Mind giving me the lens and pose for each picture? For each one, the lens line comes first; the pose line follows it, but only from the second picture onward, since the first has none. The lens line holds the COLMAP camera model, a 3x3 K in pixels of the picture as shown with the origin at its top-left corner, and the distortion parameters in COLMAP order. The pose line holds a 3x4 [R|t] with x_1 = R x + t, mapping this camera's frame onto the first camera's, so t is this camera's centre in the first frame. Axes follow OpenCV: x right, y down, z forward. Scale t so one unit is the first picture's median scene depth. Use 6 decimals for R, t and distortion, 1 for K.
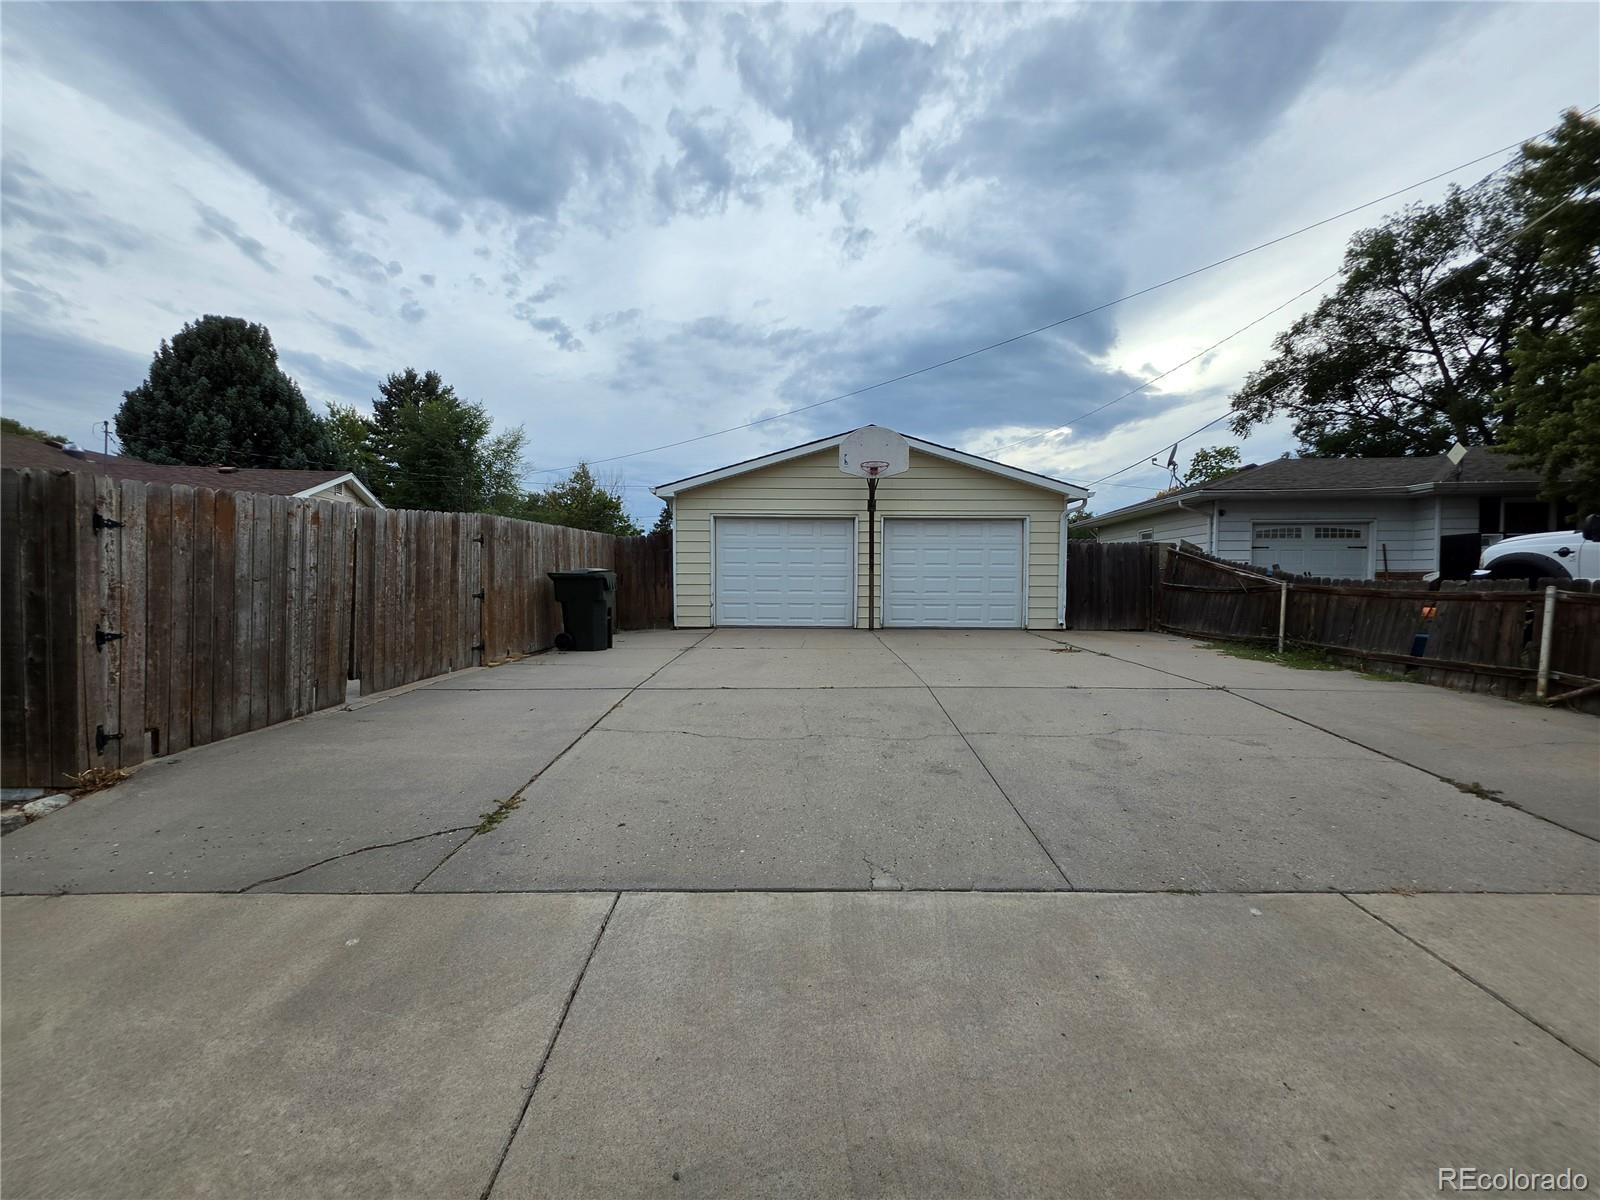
lens RADIAL K [[664.6, 0, 827.5], [0, 664.6, 598.5], [0, 0, 1]] dist [-0.003304, 0.000532]
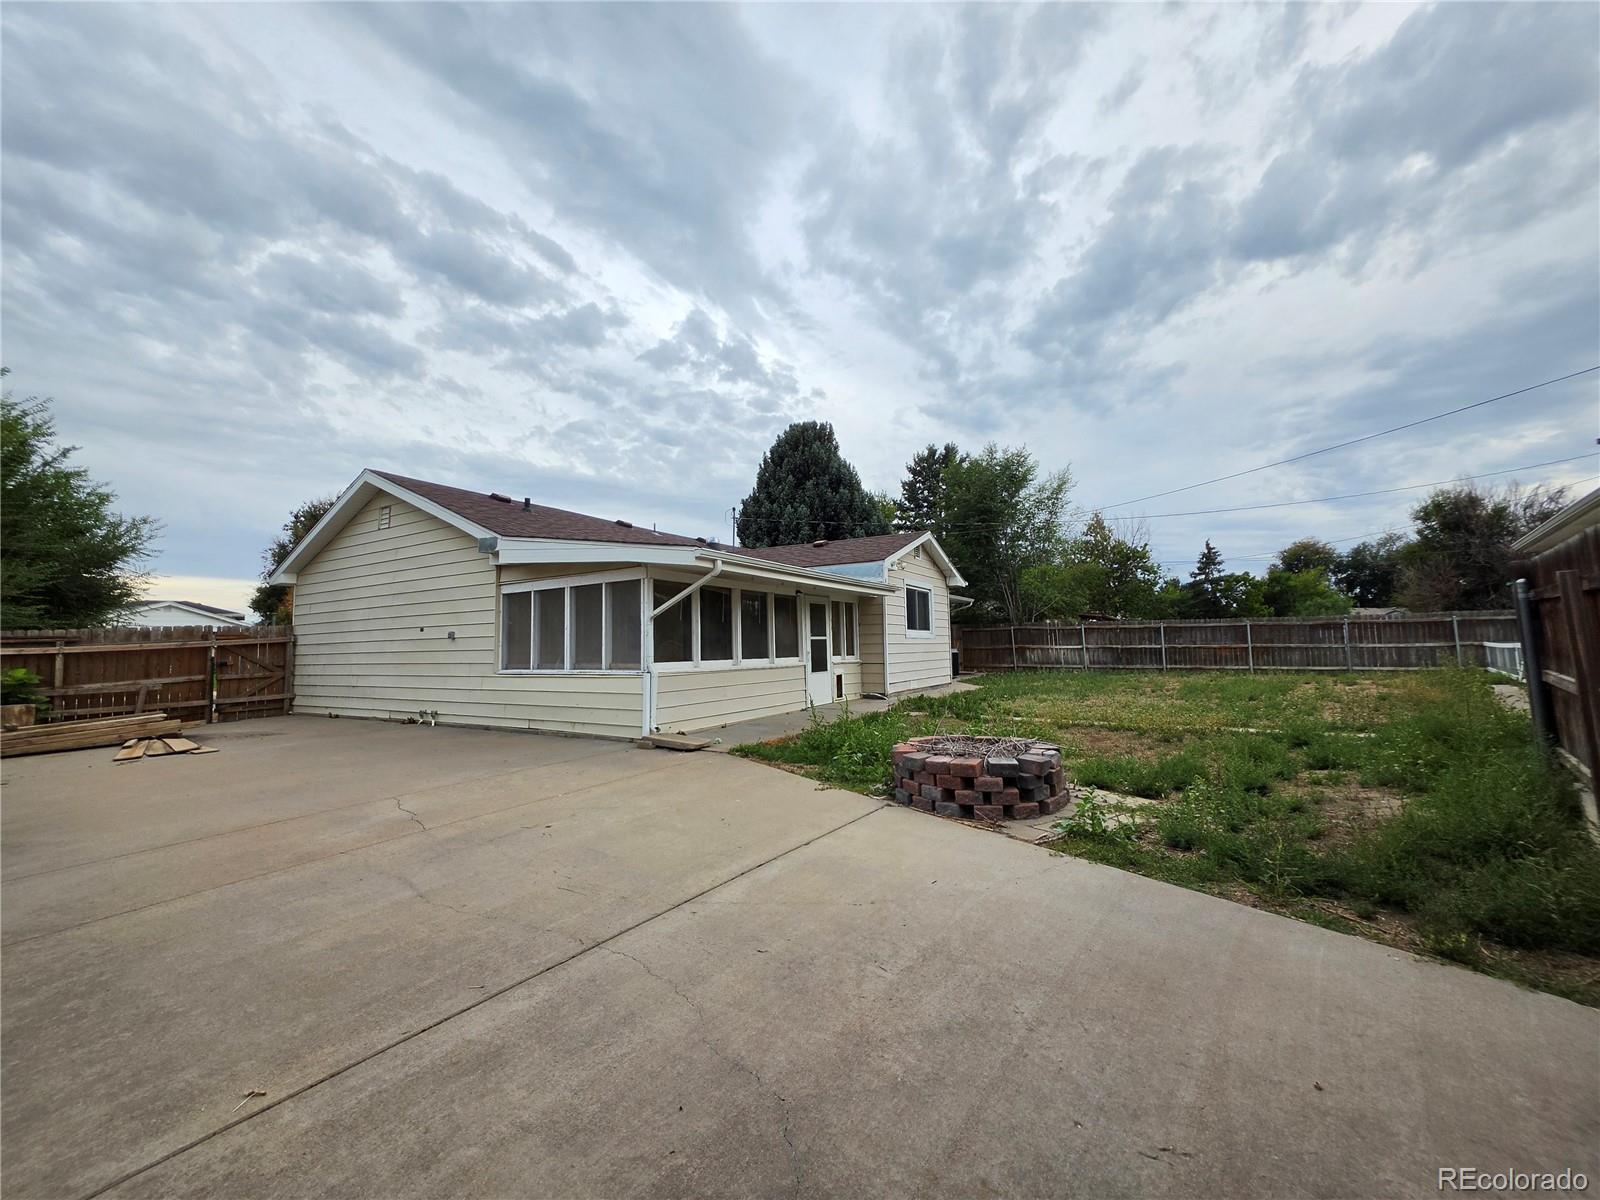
lens RADIAL K [[664.6, 0, 827.5], [0, 664.6, 598.5], [0, 0, 1]] dist [-0.003304, 0.000532]
pose [[0.777018, -0.067241, -0.625877, -0.181742], [0.010166, 0.995489, -0.094329, -0.014387], [0.629396, 0.066932, 0.774196, 0.161366]]
